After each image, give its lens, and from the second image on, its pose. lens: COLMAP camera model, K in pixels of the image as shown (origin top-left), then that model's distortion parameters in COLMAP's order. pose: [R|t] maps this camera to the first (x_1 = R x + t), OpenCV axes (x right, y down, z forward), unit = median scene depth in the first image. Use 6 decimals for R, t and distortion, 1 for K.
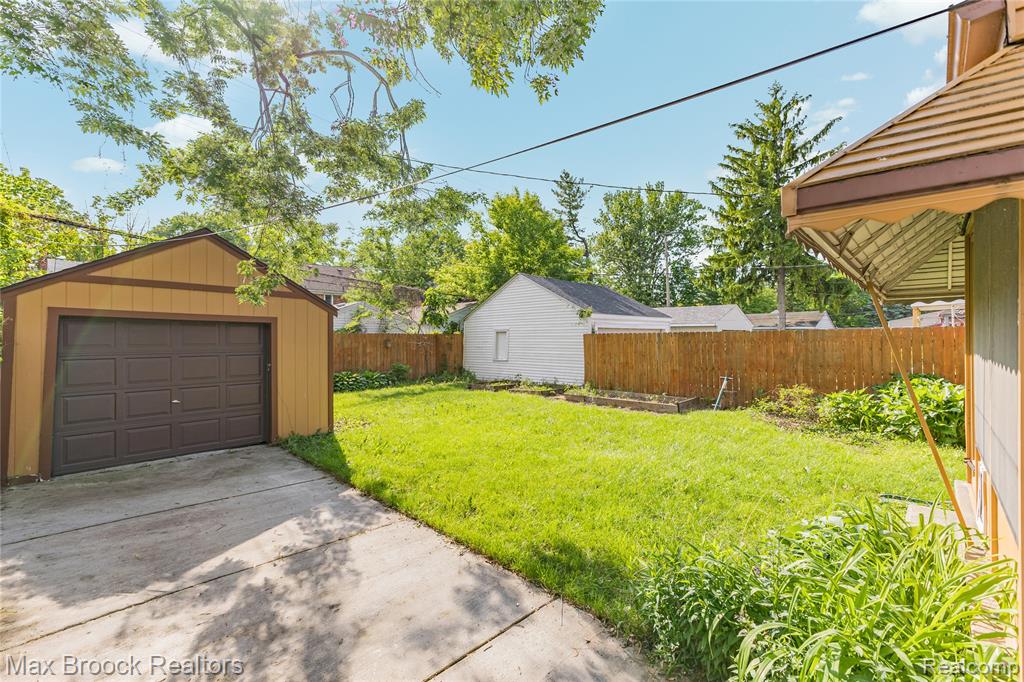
lens RADIAL K [[448.0, 0, 518.2], [0, 448.0, 337.3], [0, 0, 1]] dist [0.008029, 0.000059]
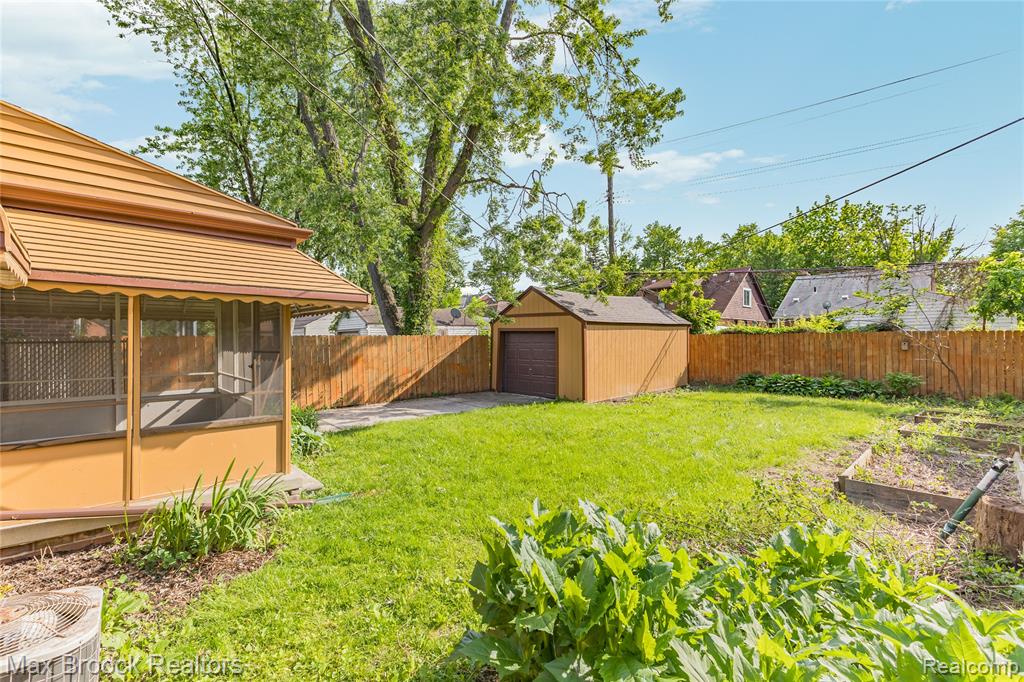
lens RADIAL K [[448.0, 0, 509.9], [0, 448.0, 340.5], [0, 0, 1]] dist [0.008029, 0.000059]
pose [[-0.077988, 0.005162, -0.996941, 0.645476], [0.006590, 0.999967, 0.004663, -0.001698], [0.996933, -0.006207, -0.078019, 0.514682]]
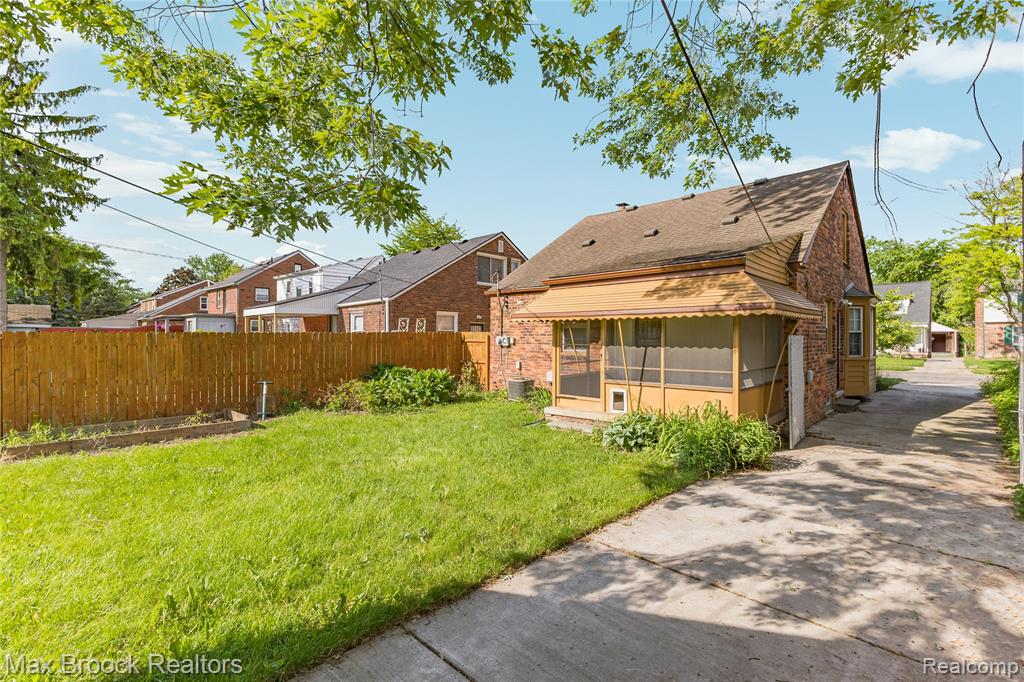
lens RADIAL K [[448.0, 0, 513.3], [0, 448.0, 340.0], [0, 0, 1]] dist [0.008029, 0.000059]
pose [[-0.012193, -0.005342, 0.999911, -0.387330], [-0.006897, 0.999962, 0.005258, -0.005411], [-0.999902, -0.006833, -0.012230, 0.392313]]
